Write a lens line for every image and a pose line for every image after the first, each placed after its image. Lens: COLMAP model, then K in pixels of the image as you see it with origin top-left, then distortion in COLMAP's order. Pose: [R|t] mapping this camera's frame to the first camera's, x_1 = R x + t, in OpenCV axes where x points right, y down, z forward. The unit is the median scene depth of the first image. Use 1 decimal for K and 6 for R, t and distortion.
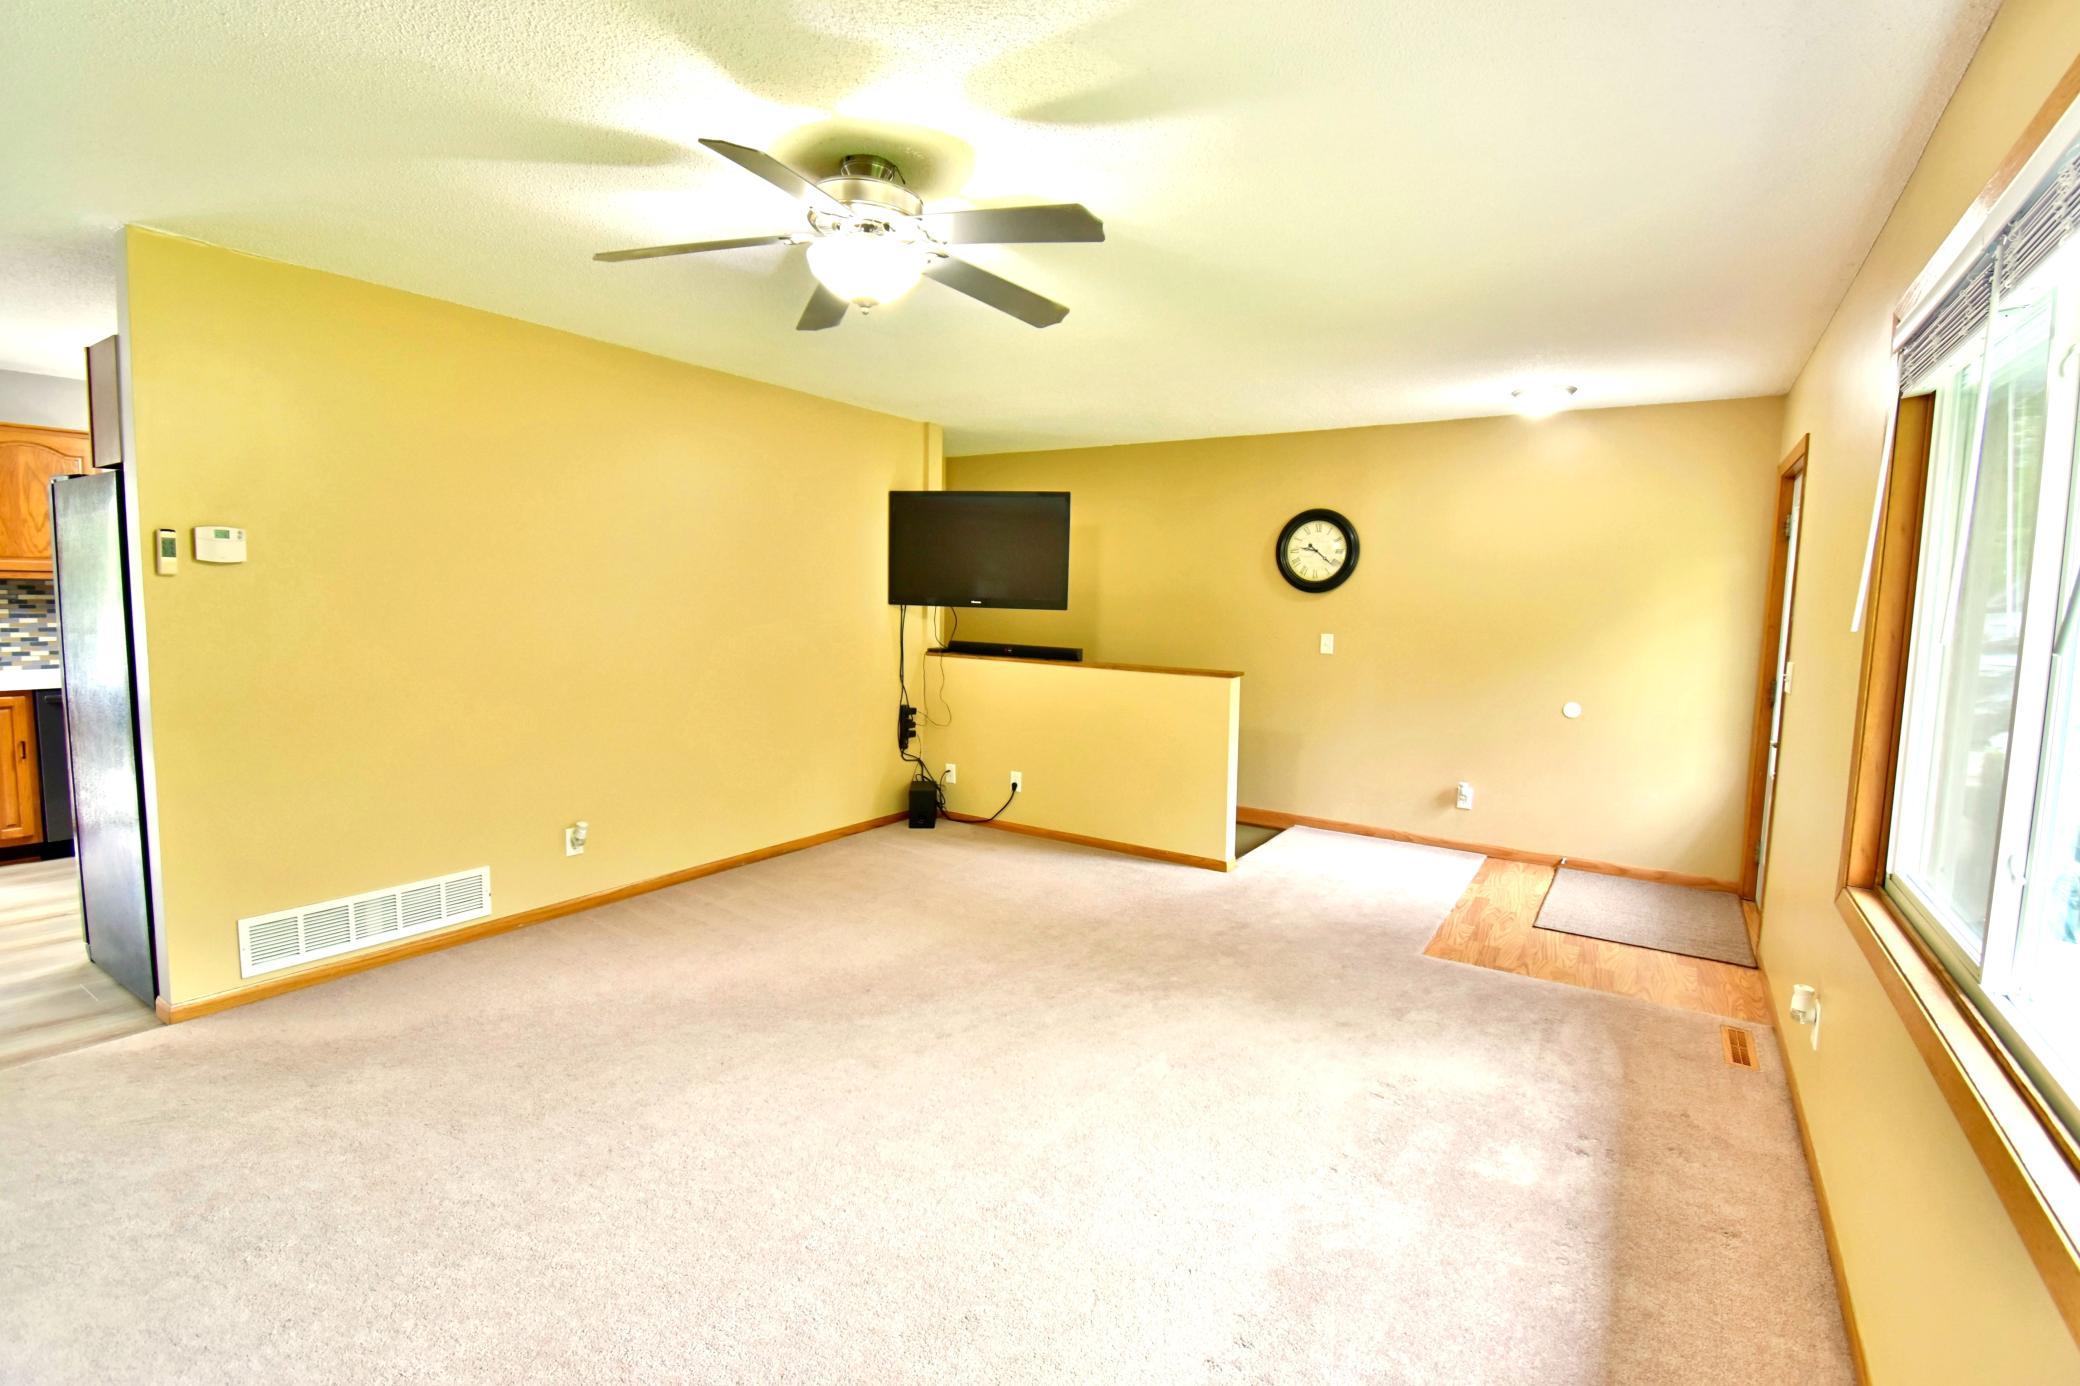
lens RADIAL K [[956.7, 0, 1044.5], [0, 956.7, 689.4], [0, 0, 1]] dist [0.016721, -0.019546]
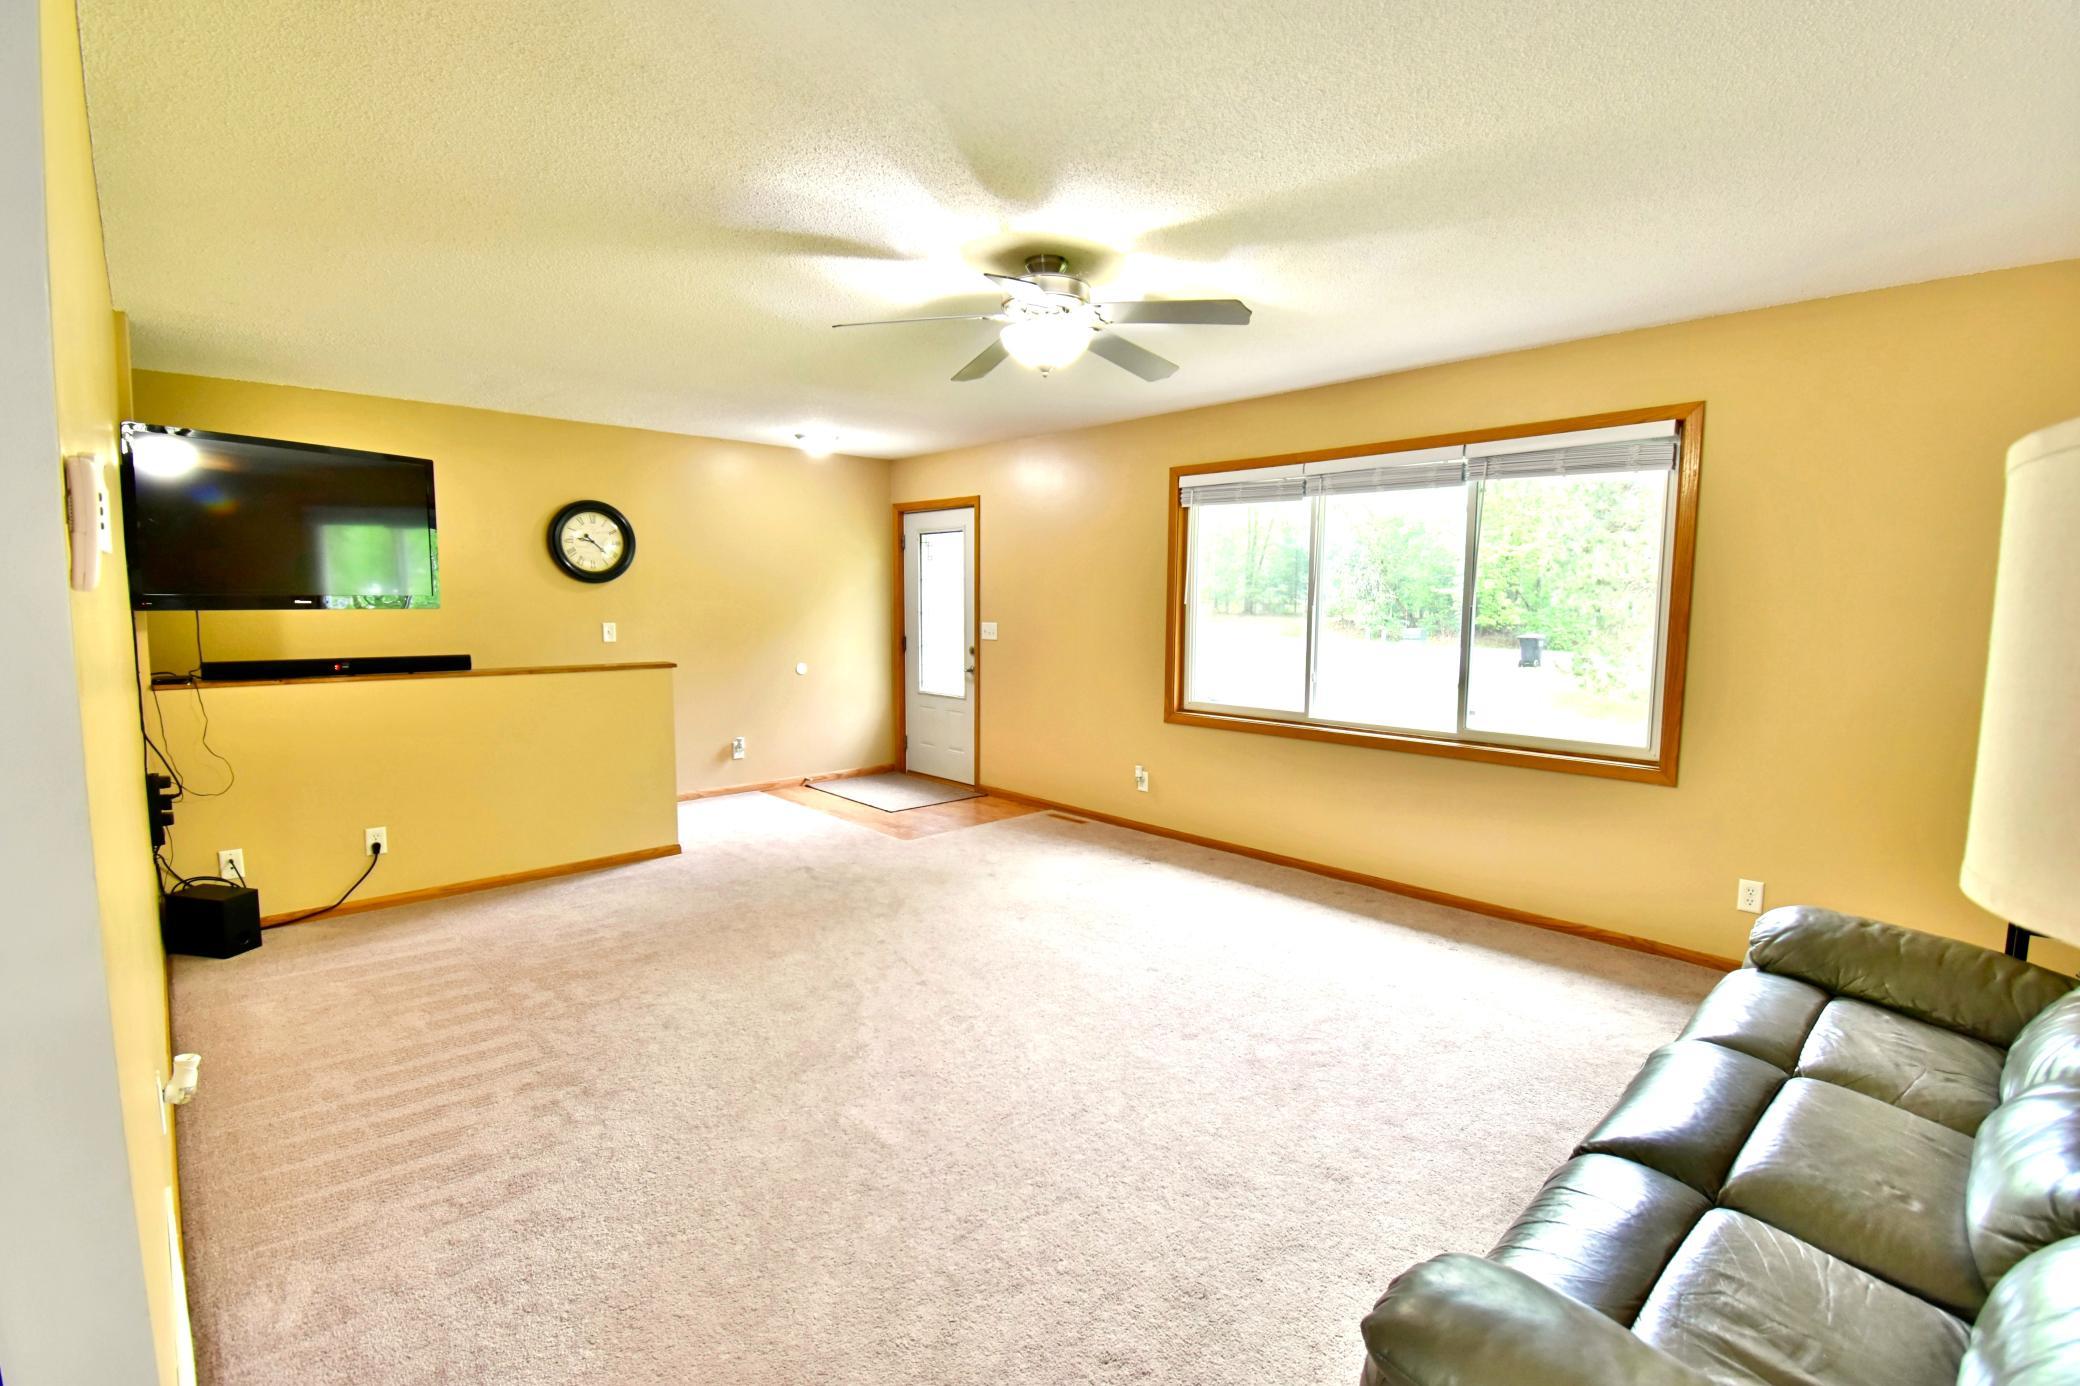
lens RADIAL K [[956.7, 0, 1044.5], [0, 956.7, 689.4], [0, 0, 1]] dist [0.016721, -0.019546]
pose [[0.228492, -0.116796, 0.966514, -0.681221], [0.096551, 0.990602, 0.096881, -0.046946], [-0.968746, 0.071181, 0.237622, 0.342956]]
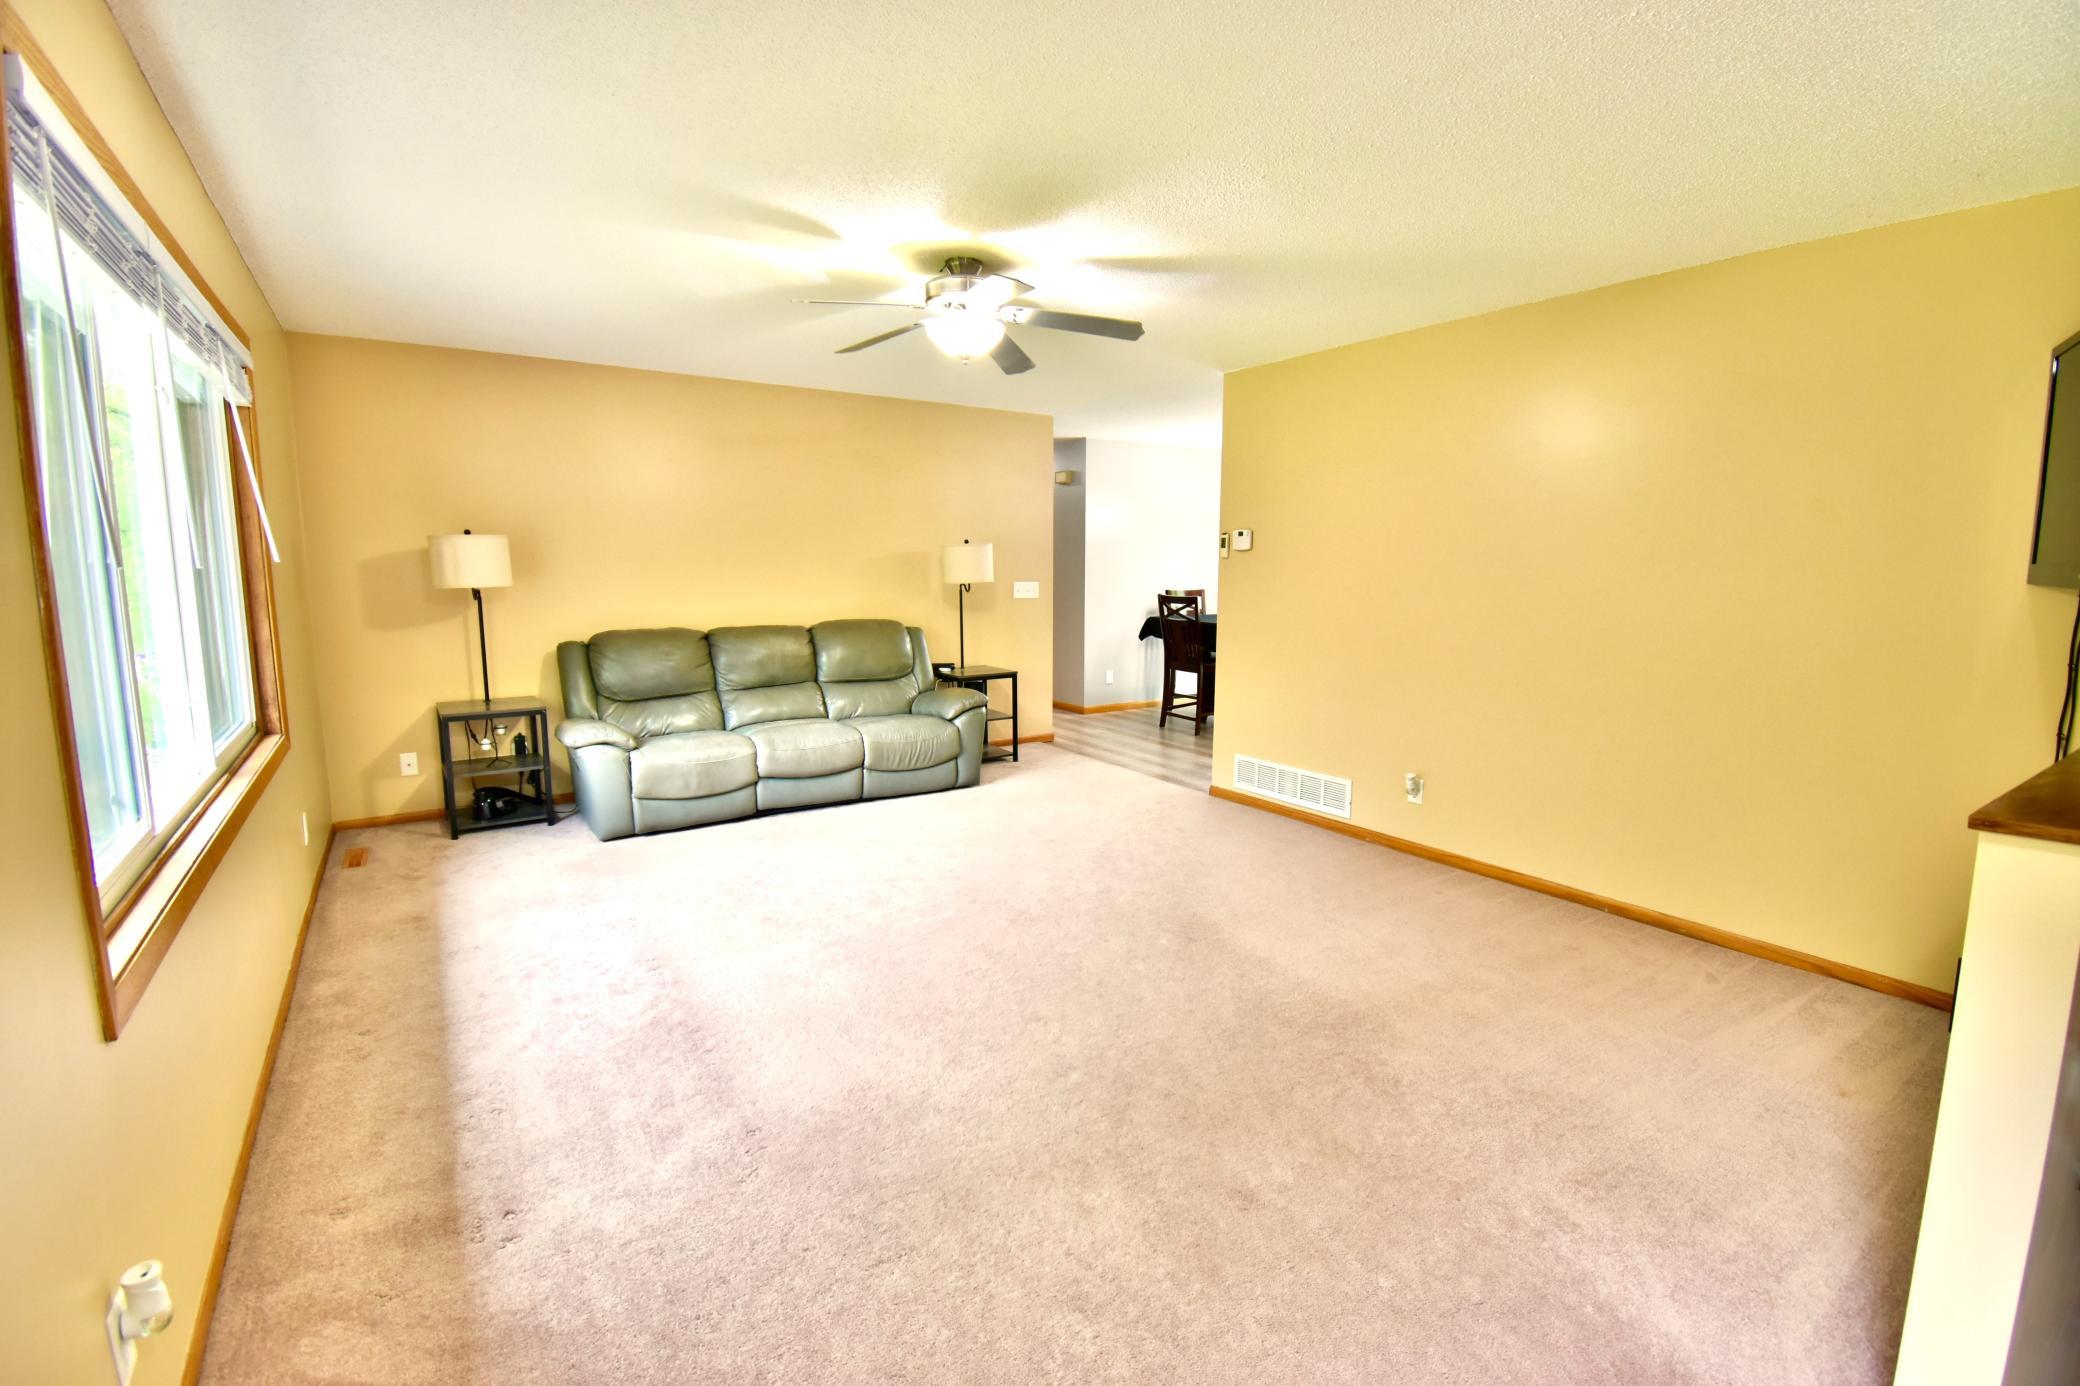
lens RADIAL K [[920.7, 0, 1049.2], [0, 920.7, 689.0], [0, 0, 1]] dist [0.021924, -0.027444]
pose [[-0.381971, 0.107877, -0.917857, 0.522532], [-0.098678, 0.982726, 0.156566, -0.066774], [0.918891, 0.150376, -0.364727, 0.813222]]
